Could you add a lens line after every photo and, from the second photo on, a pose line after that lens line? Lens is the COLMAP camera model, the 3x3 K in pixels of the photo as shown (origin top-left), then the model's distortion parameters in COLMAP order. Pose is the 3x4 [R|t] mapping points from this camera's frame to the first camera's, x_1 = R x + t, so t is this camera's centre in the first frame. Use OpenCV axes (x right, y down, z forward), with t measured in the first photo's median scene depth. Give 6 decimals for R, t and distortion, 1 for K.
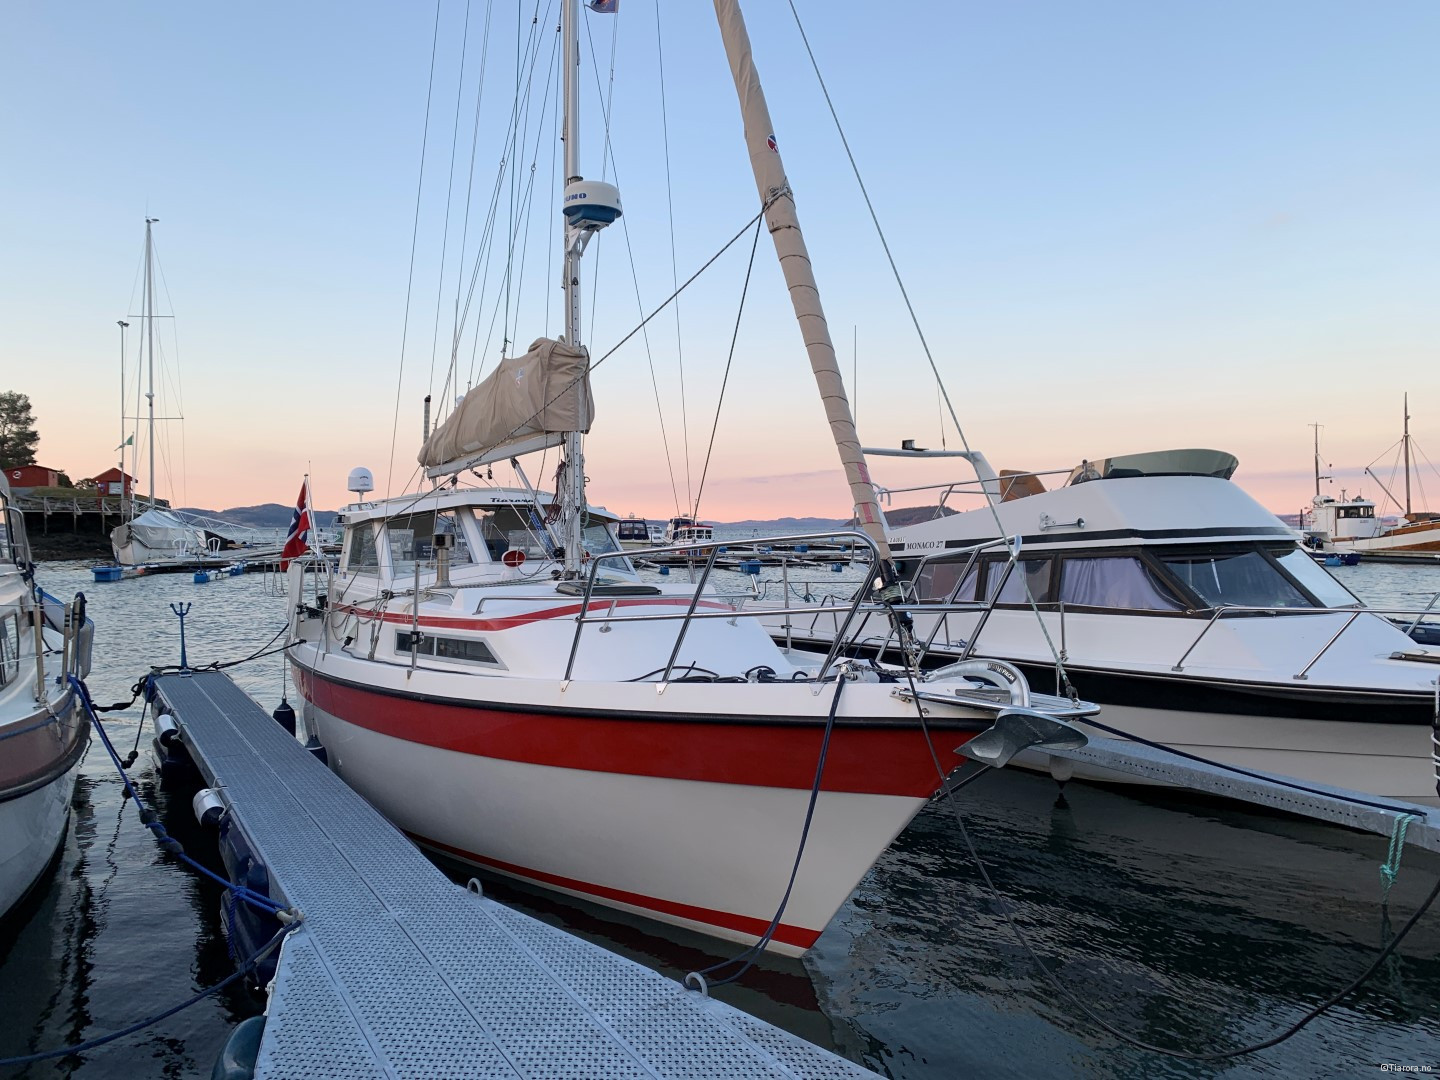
lens RADIAL K [[1097.9, 0, 698.2], [0, 1097.9, 529.0], [0, 0, 1]] dist [0.053105, -0.044241]
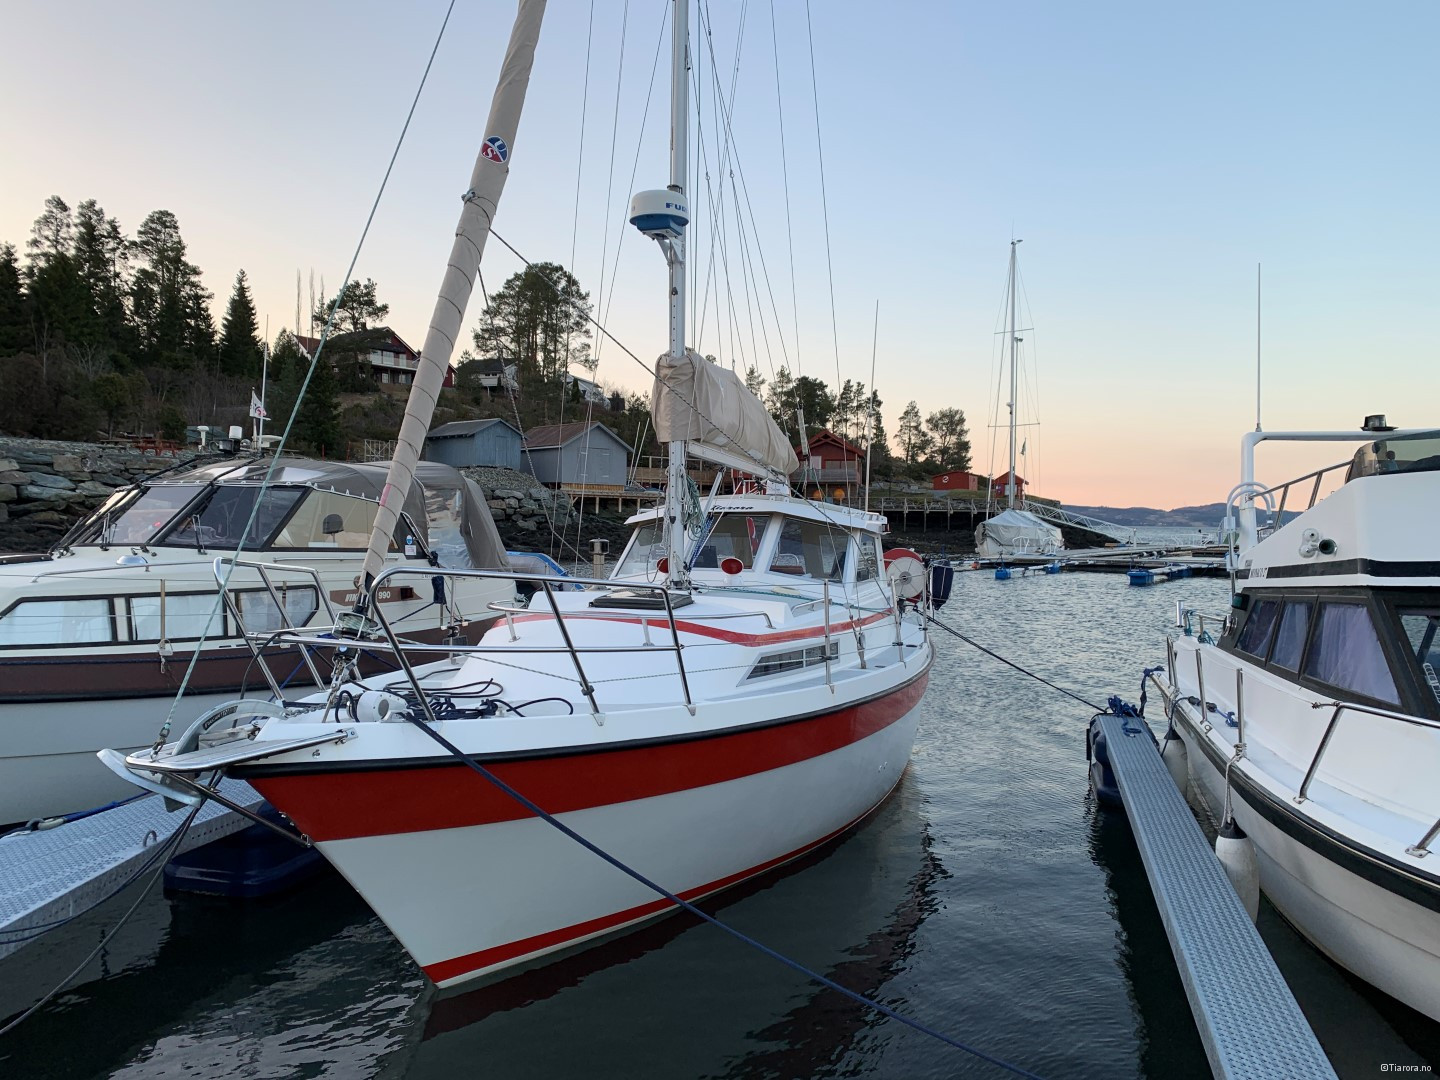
lens RADIAL K [[1097.9, 0, 725.7], [0, 1097.9, 539.7], [0, 0, 1]] dist [0.053105, -0.044241]
pose [[0.681486, 0.019880, -0.731561, 0.106745], [-0.011326, 0.999798, 0.016619, -0.002877], [0.731743, -0.003039, 0.681573, 0.060695]]
